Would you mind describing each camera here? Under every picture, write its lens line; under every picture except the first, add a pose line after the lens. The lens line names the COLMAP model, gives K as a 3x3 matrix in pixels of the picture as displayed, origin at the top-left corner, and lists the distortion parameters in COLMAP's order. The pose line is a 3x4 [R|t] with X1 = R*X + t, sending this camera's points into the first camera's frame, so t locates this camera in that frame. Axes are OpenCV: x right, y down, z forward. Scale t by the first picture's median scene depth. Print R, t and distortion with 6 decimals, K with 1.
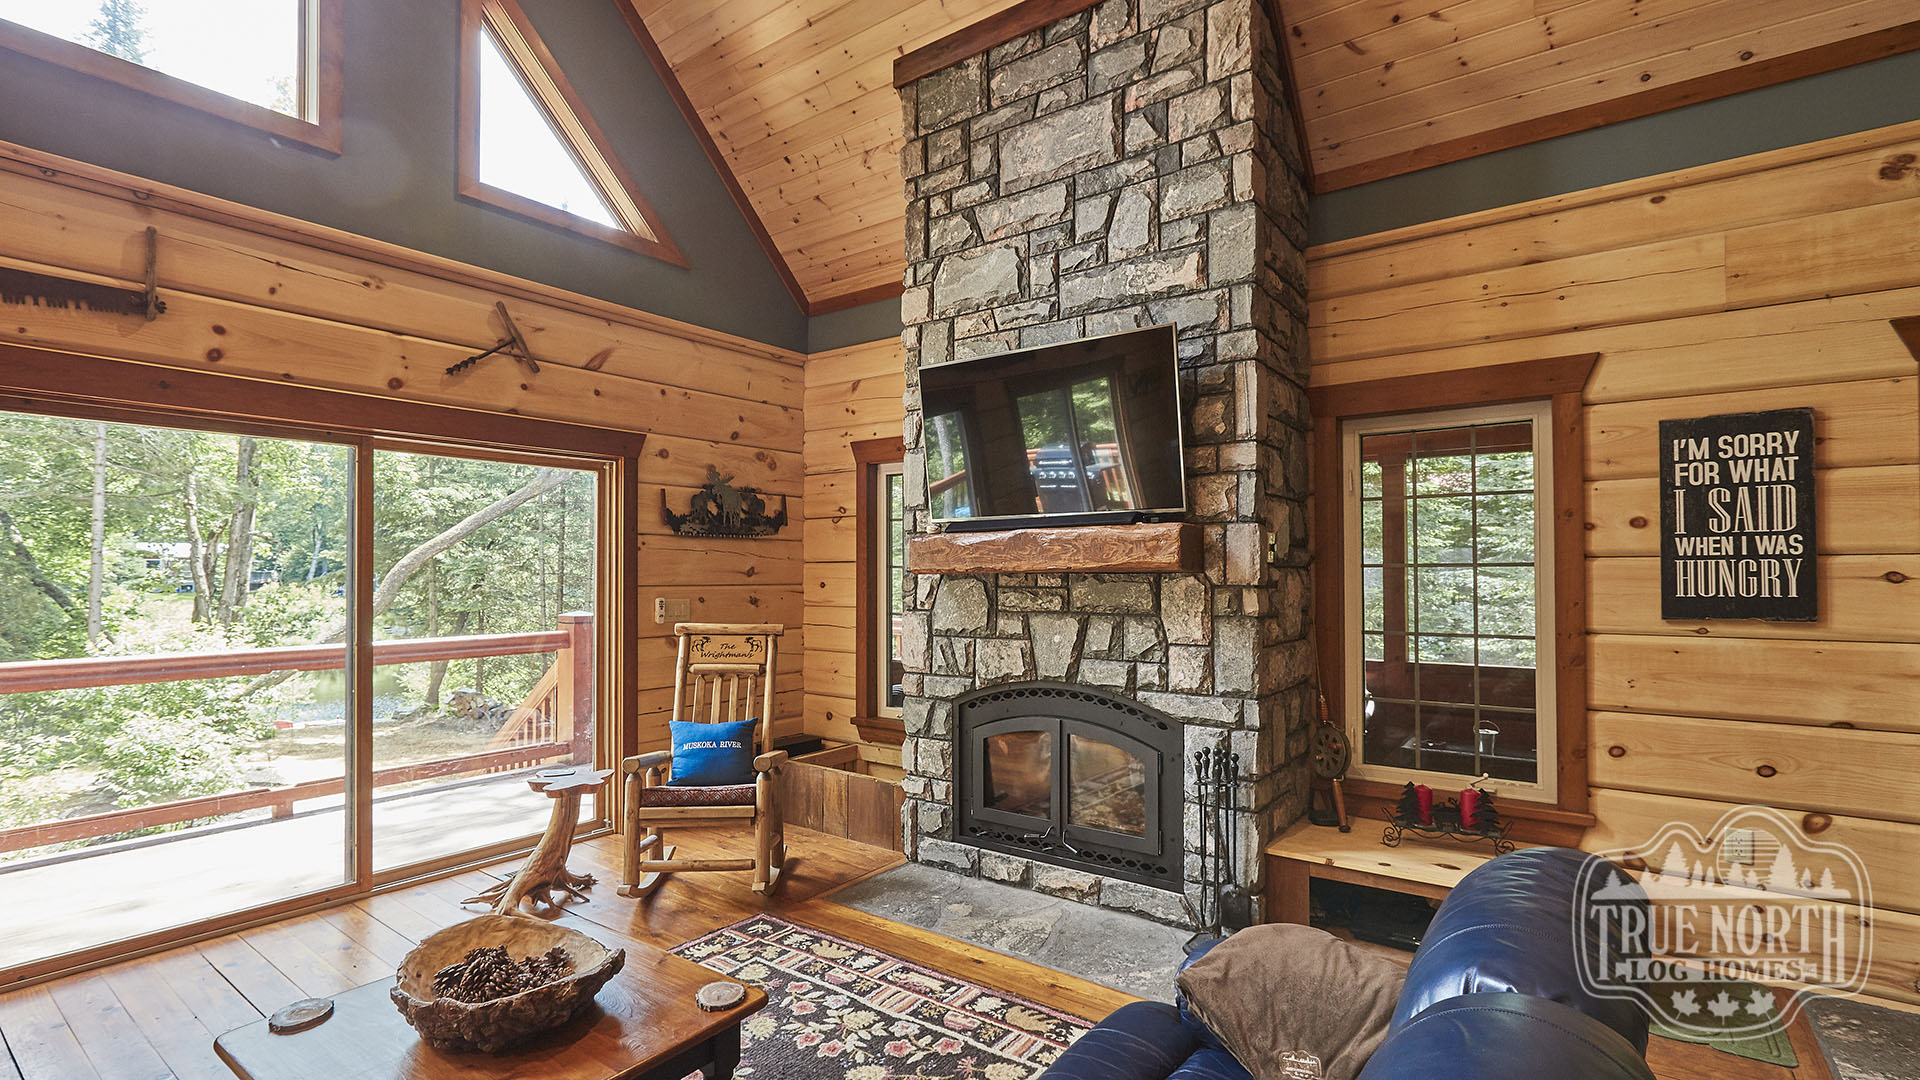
lens RADIAL K [[880.3, 0, 953.8], [0, 880.3, 558.8], [0, 0, 1]] dist [-0.007588, 0.000626]
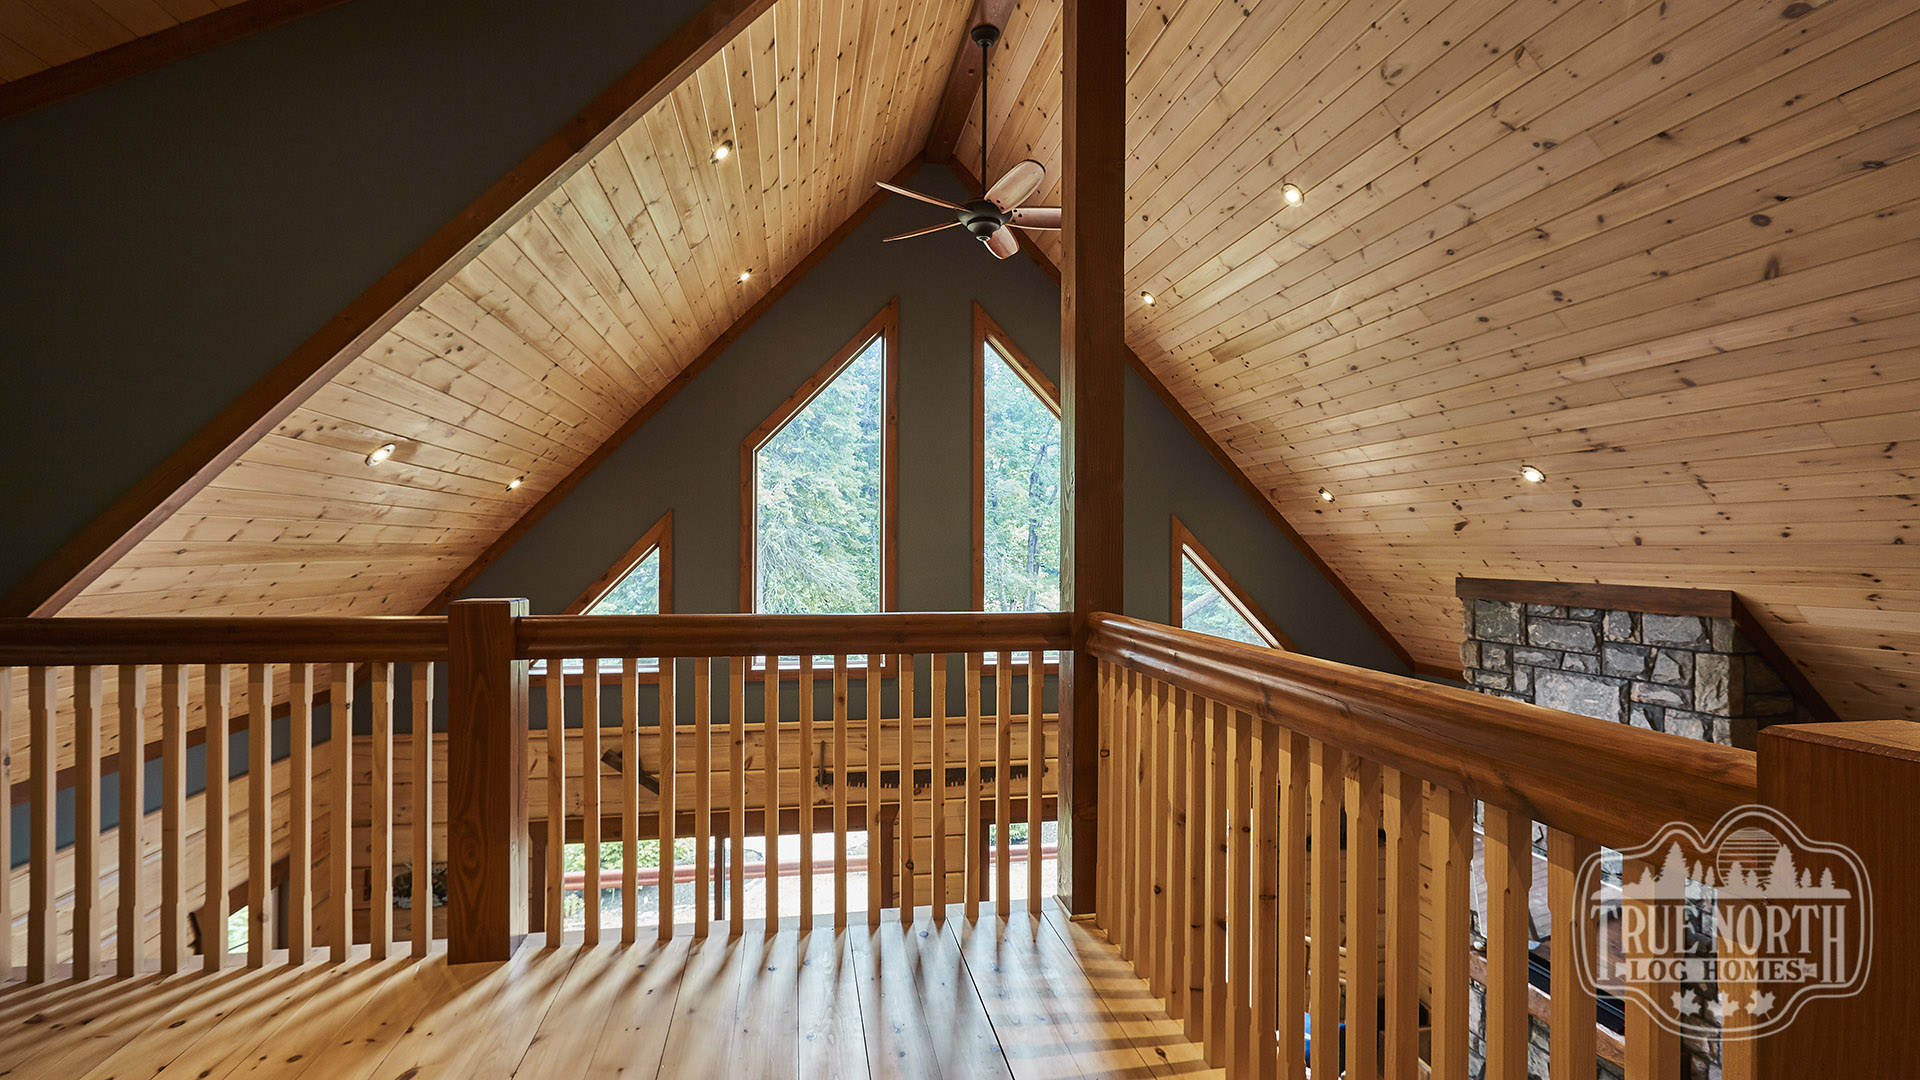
lens RADIAL K [[880.3, 0, 950.3], [0, 880.3, 536.9], [0, 0, 1]] dist [-0.007588, 0.000626]
pose [[0.727727, -0.003049, -0.685861, 0.354163], [0.004255, 0.999991, 0.000069, -0.757111], [0.685854, -0.002969, 0.727733, -0.640484]]
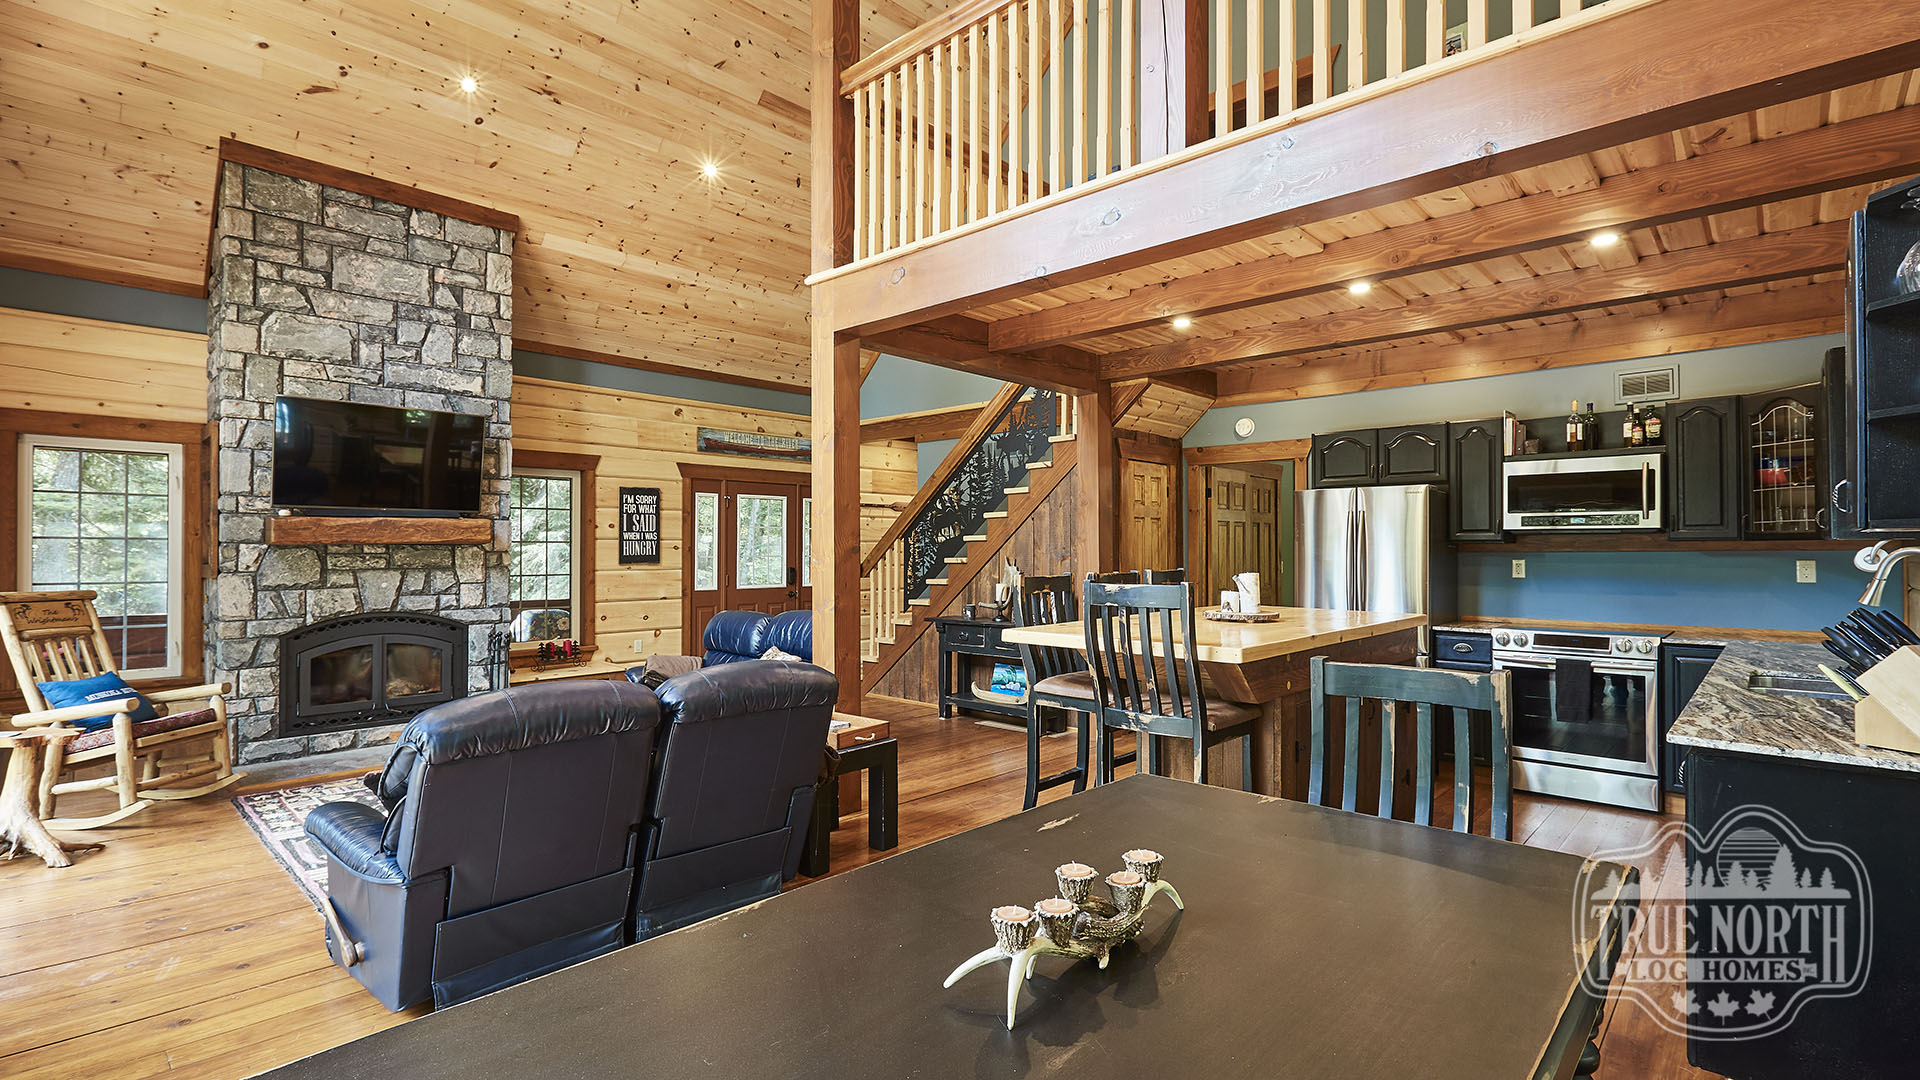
lens RADIAL K [[880.3, 0, 958.2], [0, 880.3, 548.1], [0, 0, 1]] dist [-0.007588, 0.000626]
pose [[0.107707, 0.003603, 0.994176, -1.429975], [-0.014647, 0.999891, -0.002037, 0.011119], [-0.994075, -0.014342, 0.107748, -0.231653]]
